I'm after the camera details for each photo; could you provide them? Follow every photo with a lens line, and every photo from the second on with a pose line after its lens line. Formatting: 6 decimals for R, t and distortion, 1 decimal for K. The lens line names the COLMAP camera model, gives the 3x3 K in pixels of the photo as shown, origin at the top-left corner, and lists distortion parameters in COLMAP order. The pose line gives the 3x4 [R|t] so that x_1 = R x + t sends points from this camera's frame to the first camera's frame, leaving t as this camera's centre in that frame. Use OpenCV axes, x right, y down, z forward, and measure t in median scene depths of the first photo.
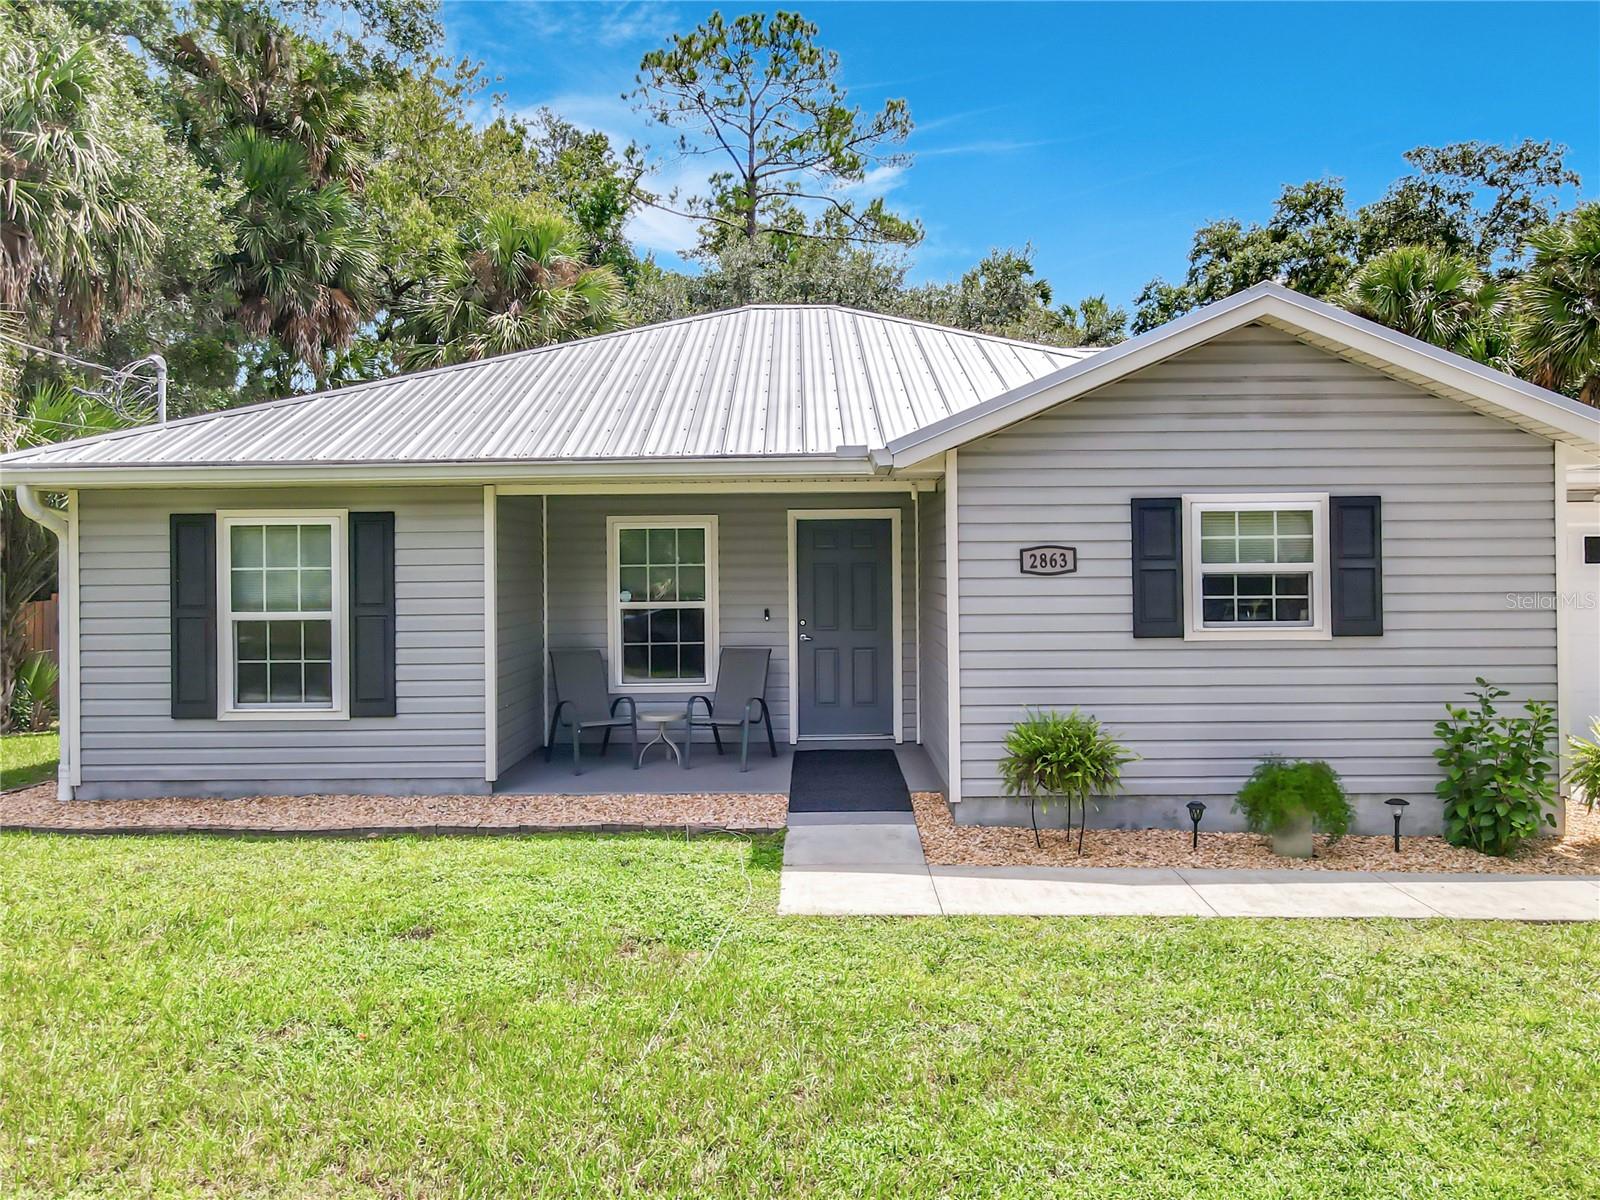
lens RADIAL K [[1234.7, 0, 804.1], [0, 1234.7, 613.7], [0, 0, 1]] dist [0.005304, -0.003870]
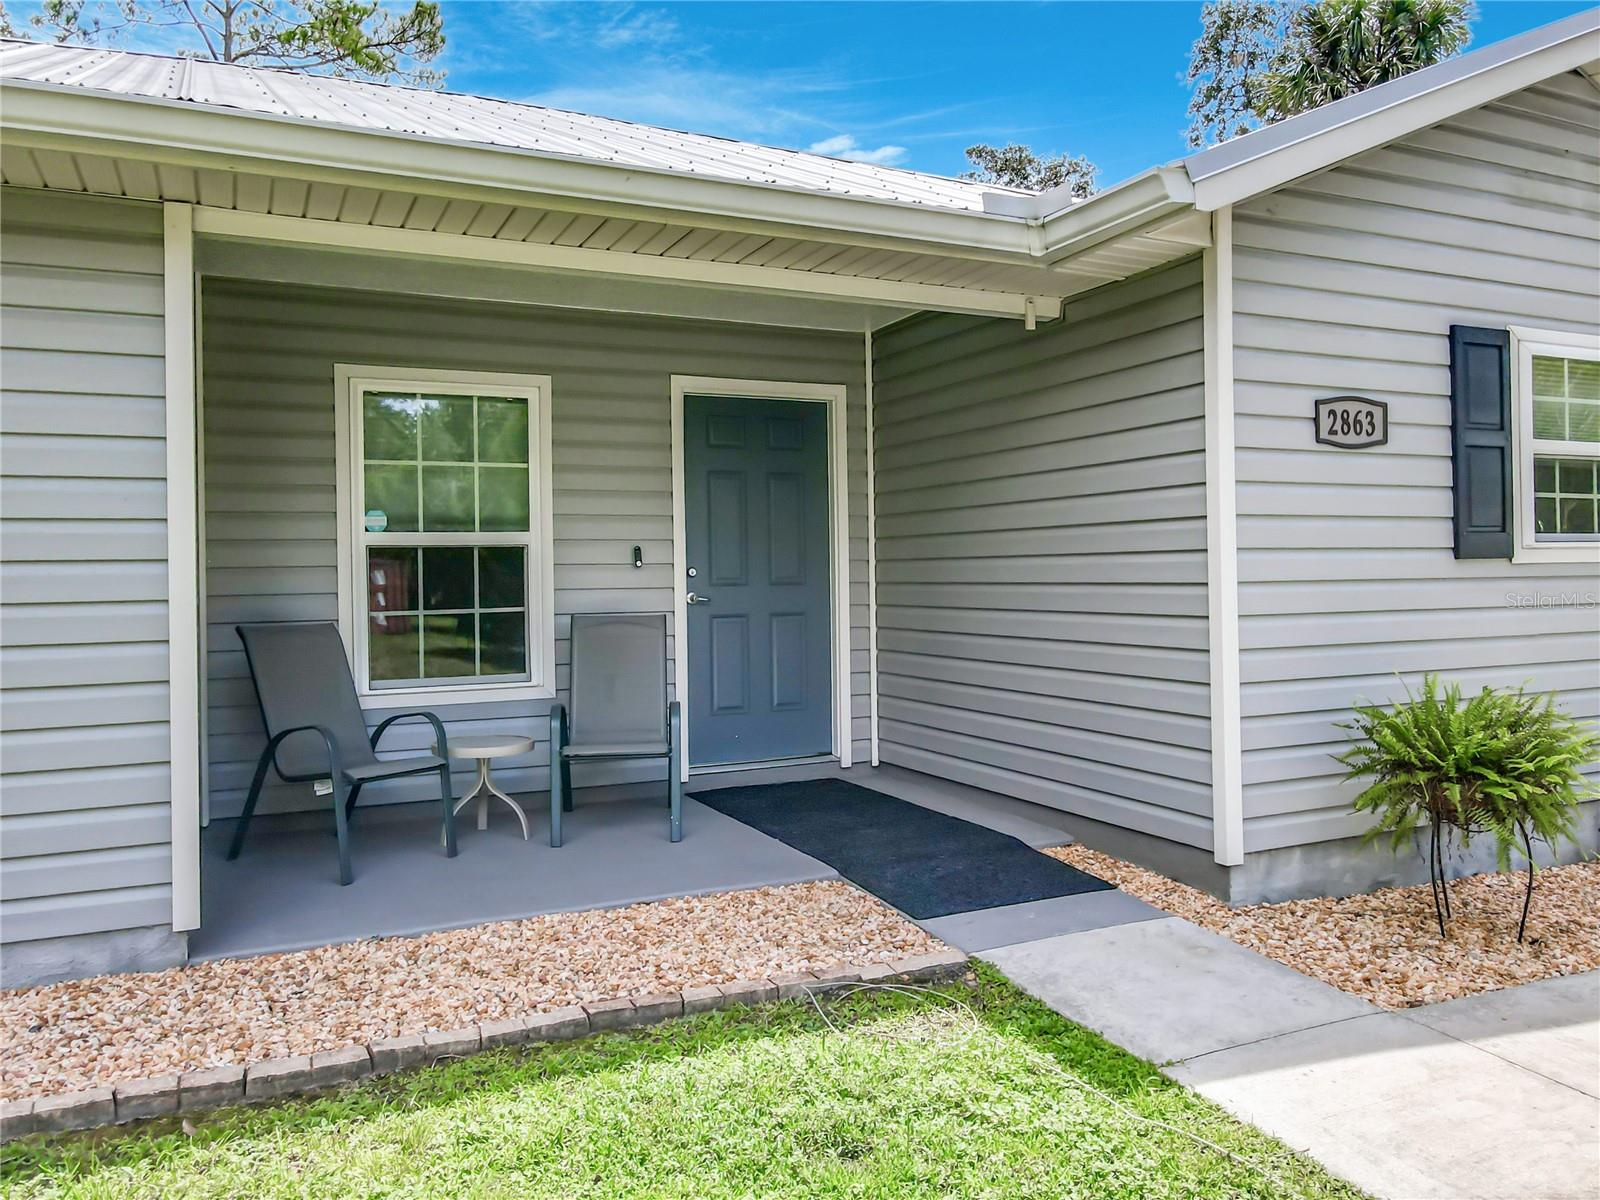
lens RADIAL K [[1261.7, 0, 876.5], [0, 1261.7, 601.4], [0, 0, 1]] dist [0.002576, 0.003983]
pose [[0.892917, -0.015763, 0.449946, -0.245030], [0.023219, 0.999669, -0.011055, 0.038127], [-0.449623, 0.020318, 0.892987, 0.543184]]
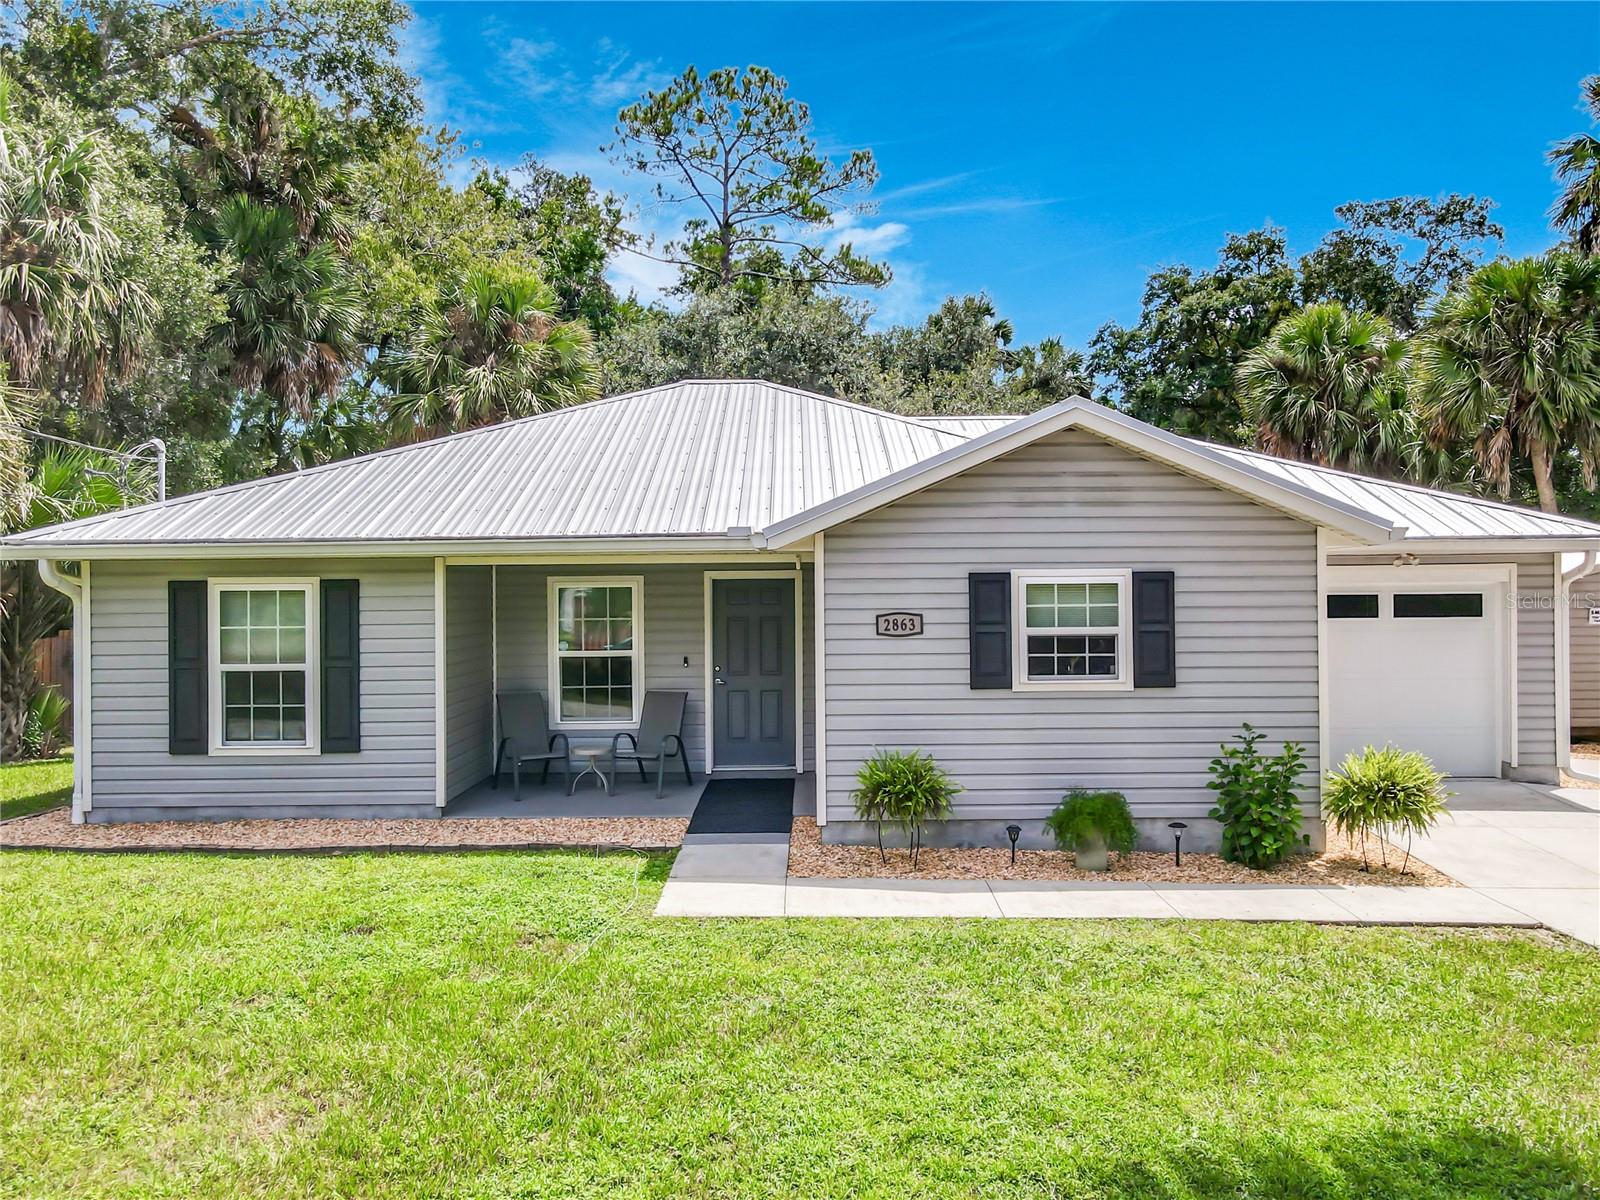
lens RADIAL K [[1205.7, 0, 795.2], [0, 1205.7, 635.0], [0, 0, 1]] dist [0.003499, 0.012864]
pose [[0.999990, 0.000495, 0.004442, 0.084784], [-0.000495, 1.000000, -0.000104, -0.030622], [-0.004442, 0.000102, 0.999990, -0.164257]]
